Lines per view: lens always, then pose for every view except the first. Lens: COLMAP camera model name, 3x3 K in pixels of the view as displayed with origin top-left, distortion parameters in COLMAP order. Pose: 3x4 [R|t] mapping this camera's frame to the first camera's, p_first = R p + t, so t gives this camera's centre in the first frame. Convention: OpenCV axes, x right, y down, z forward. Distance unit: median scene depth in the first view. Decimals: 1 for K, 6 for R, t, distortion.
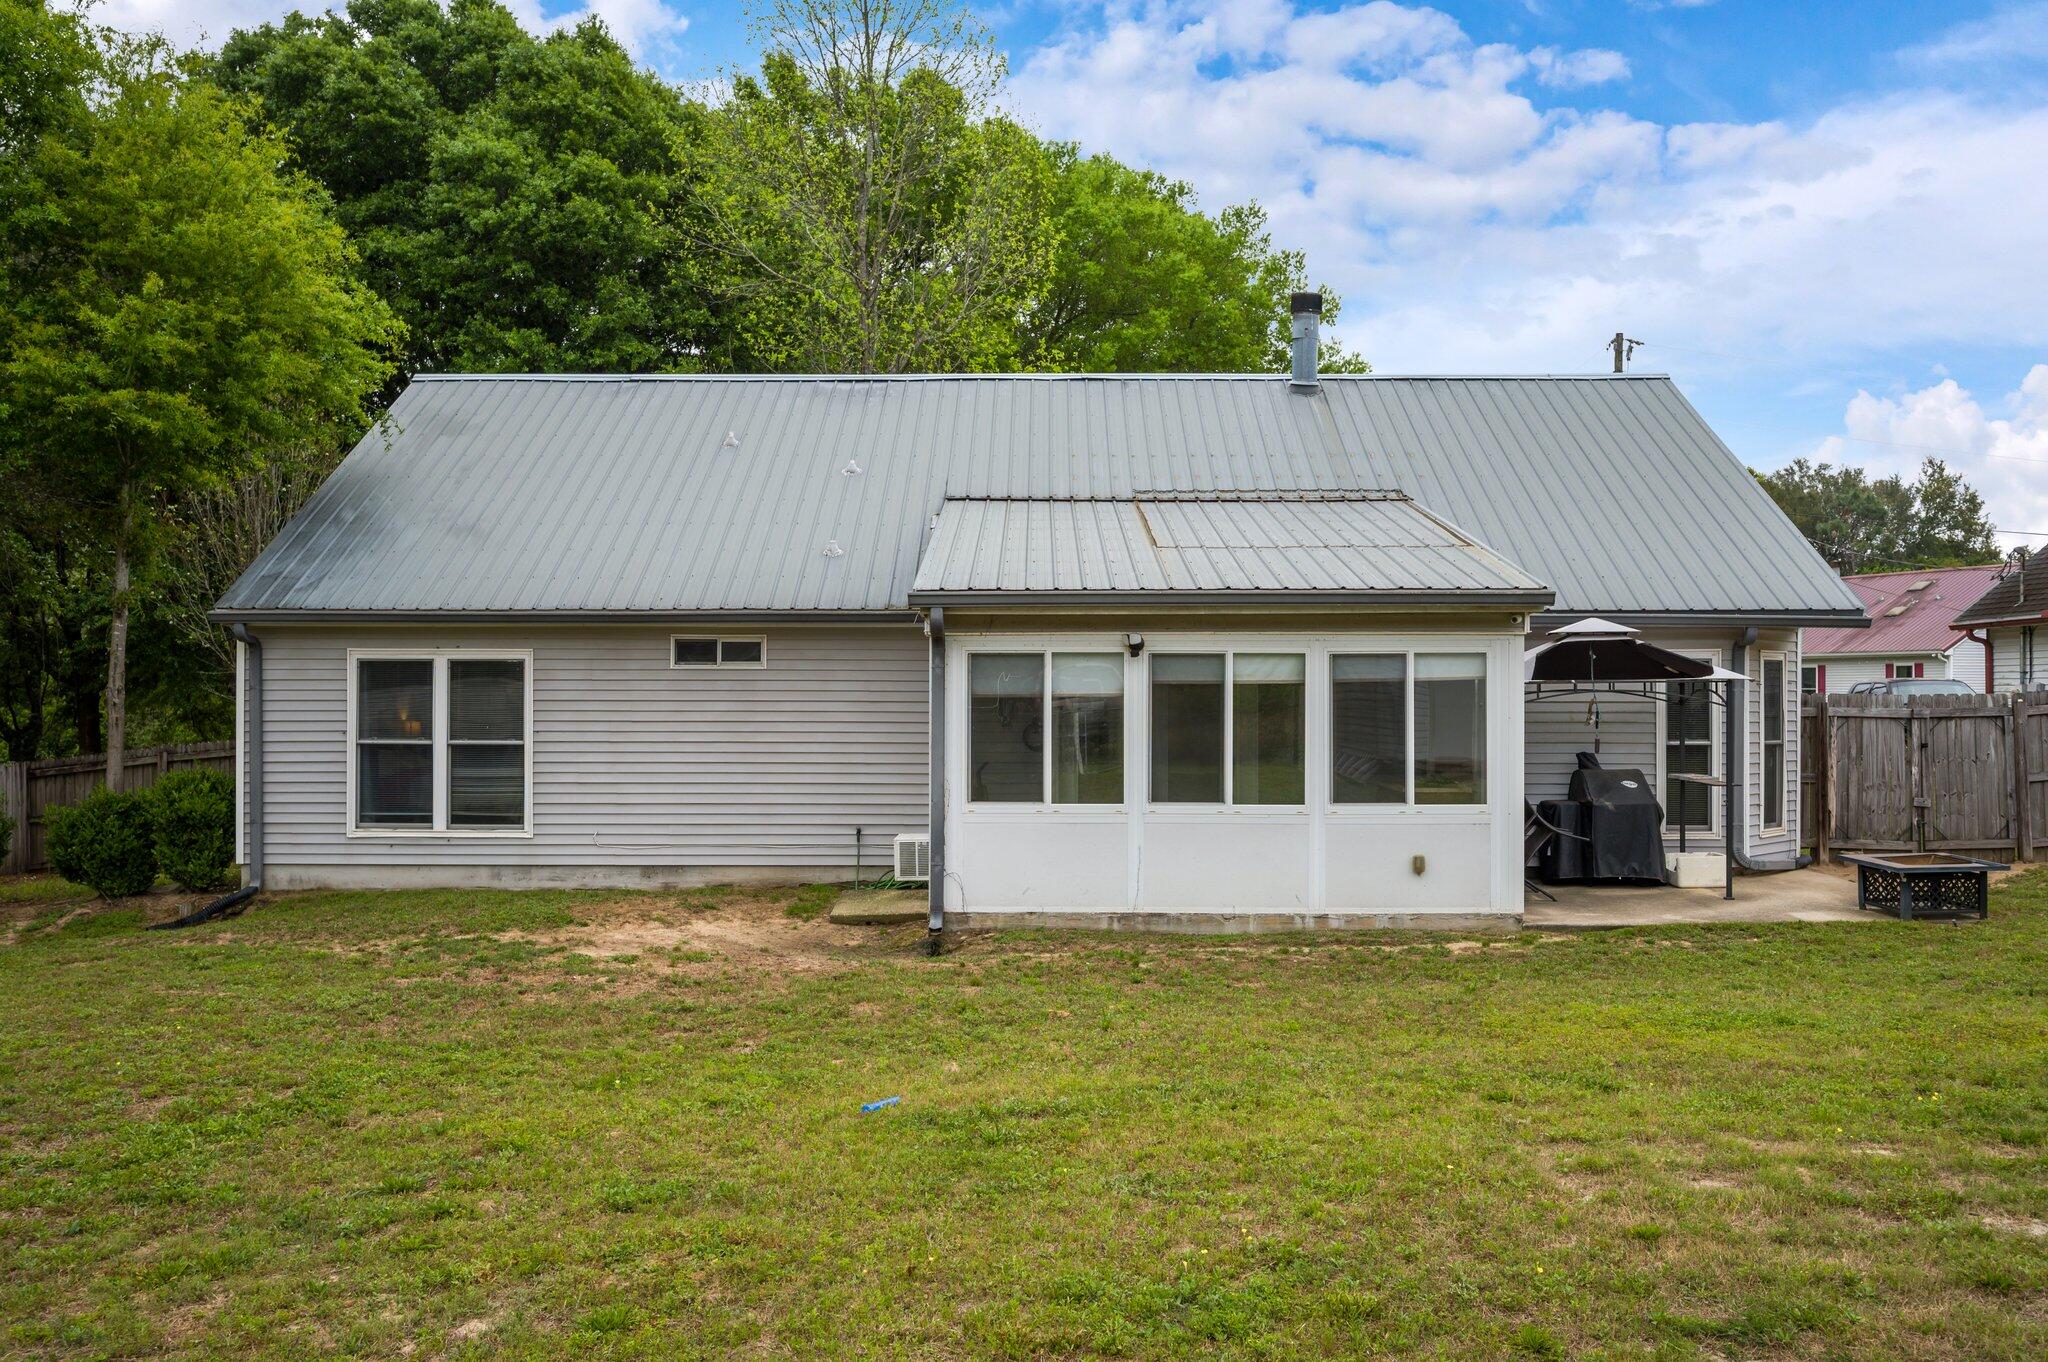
lens RADIAL K [[1789.1, 0, 1015.7], [0, 1789.1, 678.6], [0, 0, 1]] dist [-0.015204, -0.003642]
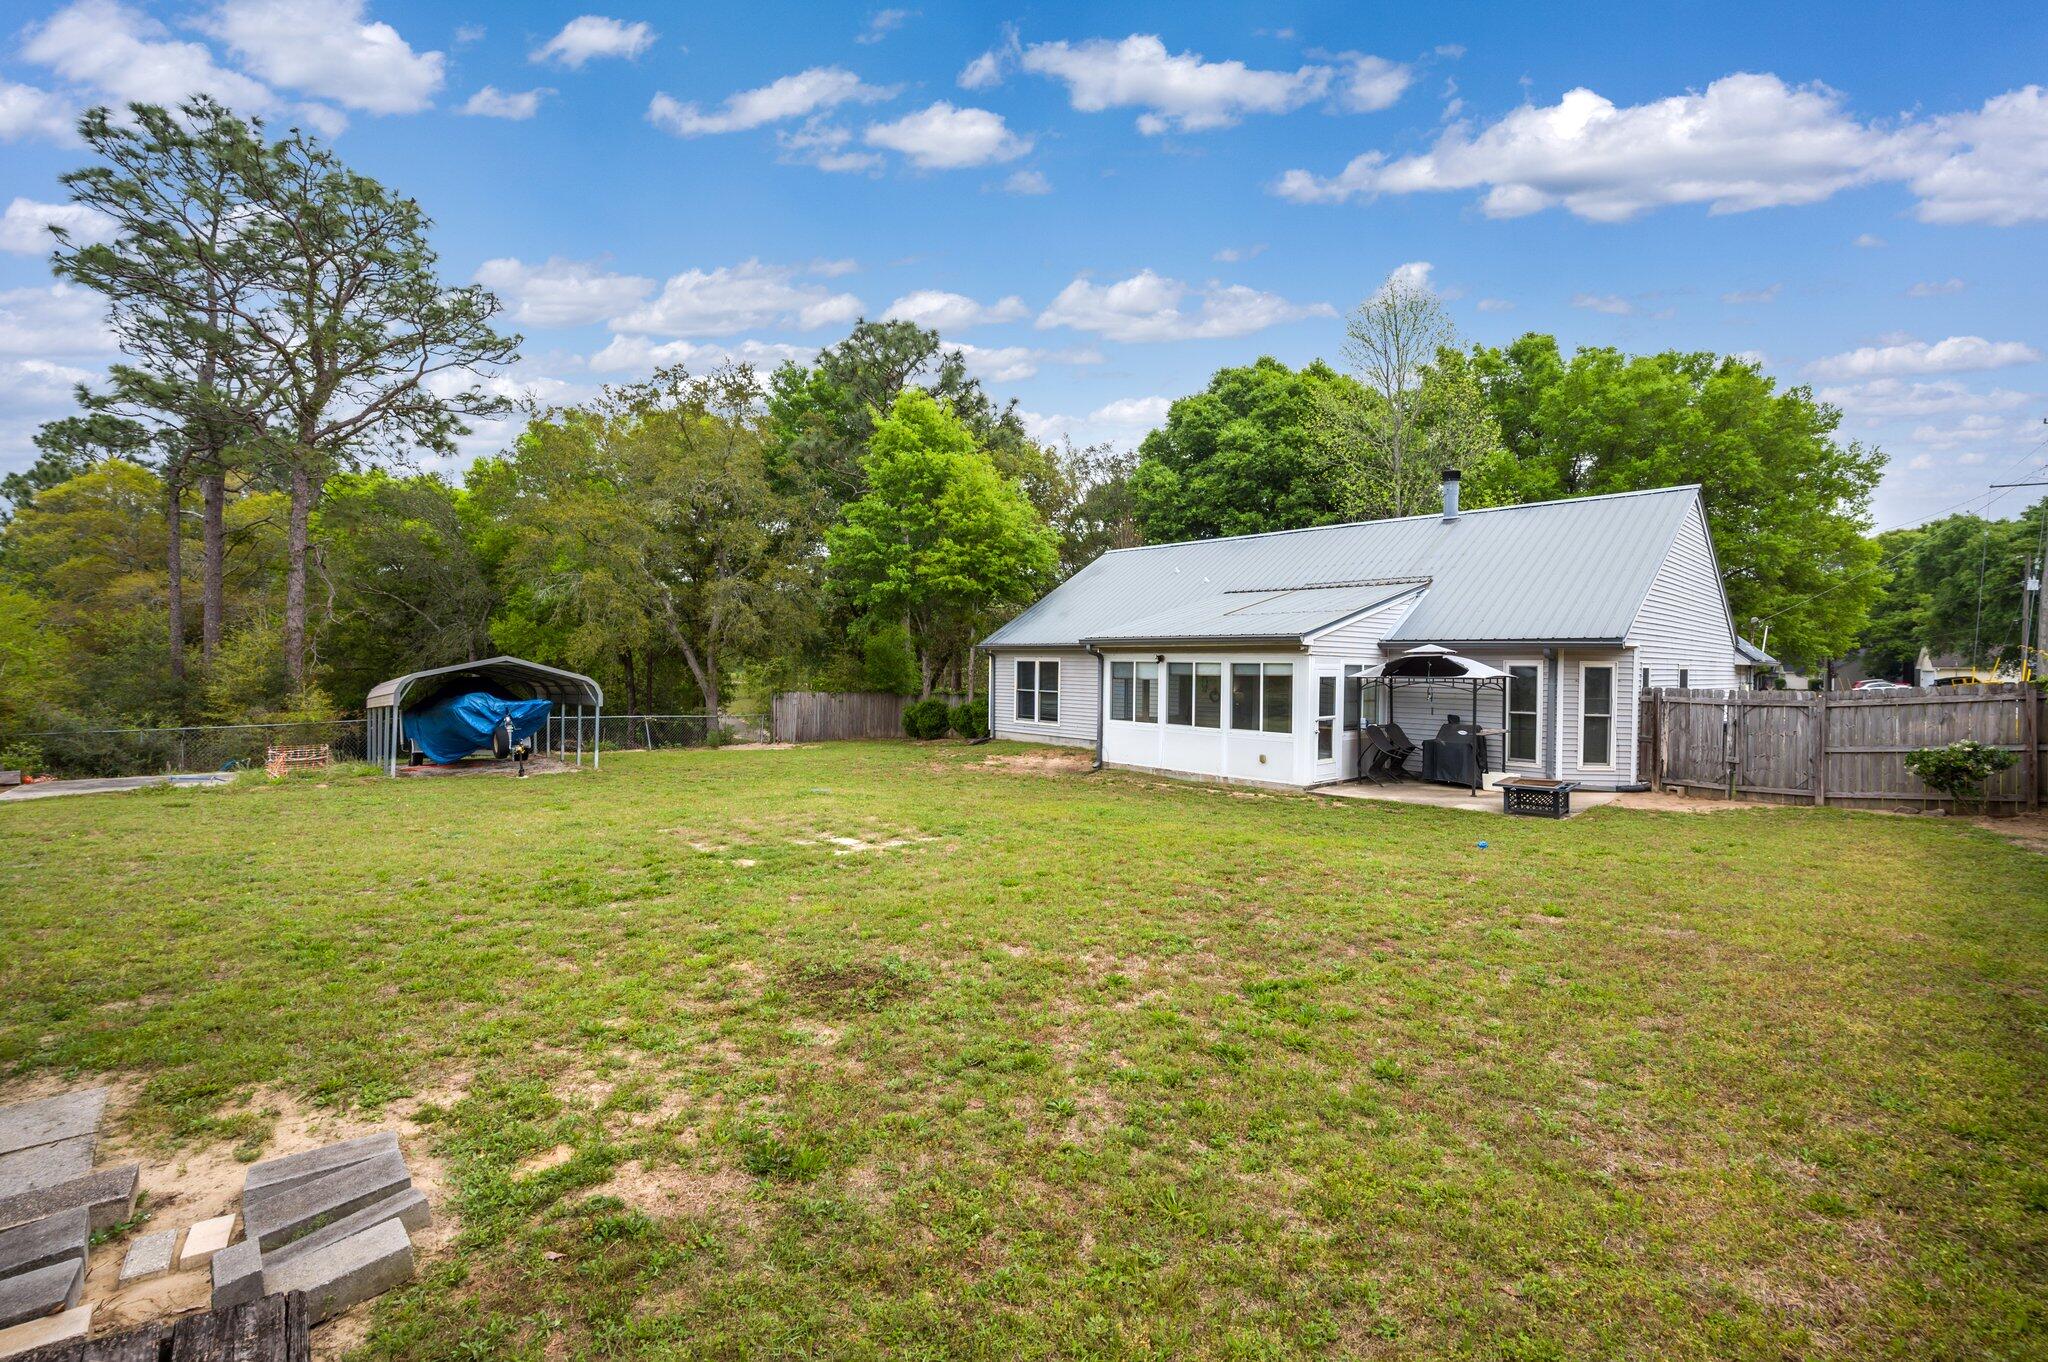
lens RADIAL K [[874.0, 0, 1011.8], [0, 874.0, 687.1], [0, 0, 1]] dist [0.002467, -0.000004]
pose [[0.693896, 0.028221, -0.719522, 0.643202], [-0.007425, 0.999459, 0.032041, -0.013735], [0.720037, -0.016891, 0.693730, 0.021797]]
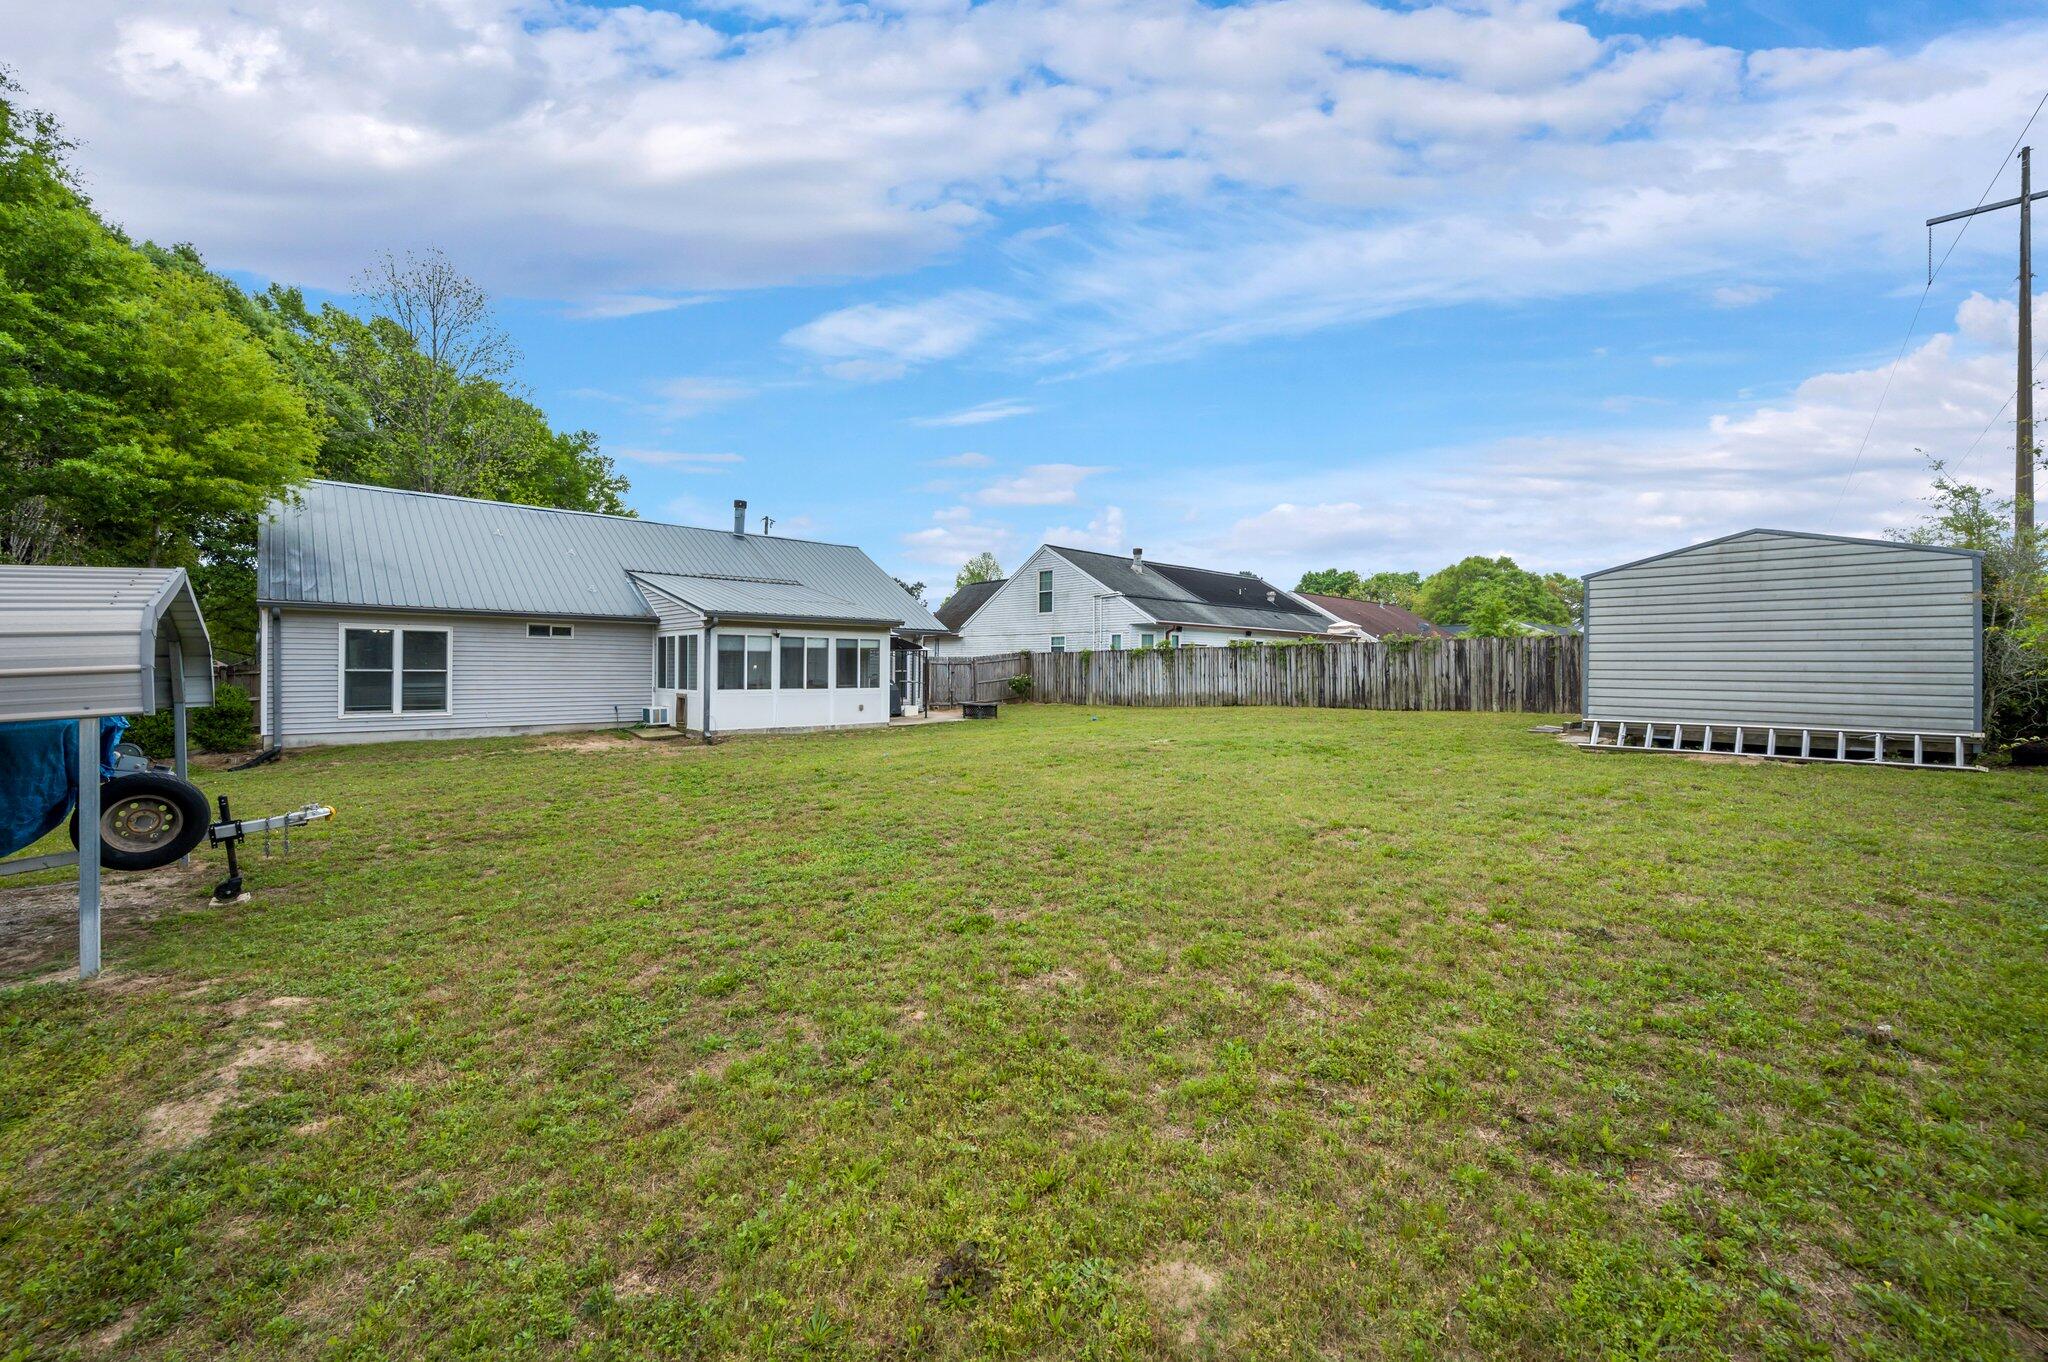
lens RADIAL K [[839.8, 0, 1011.2], [0, 839.8, 671.2], [0, 0, 1]] dist [-0.001618, 0.000419]
pose [[0.724758, 0.001610, 0.689001, -0.480930], [-0.008935, 0.999935, 0.007062, 0.023325], [-0.688945, -0.011274, 0.724726, -0.190759]]
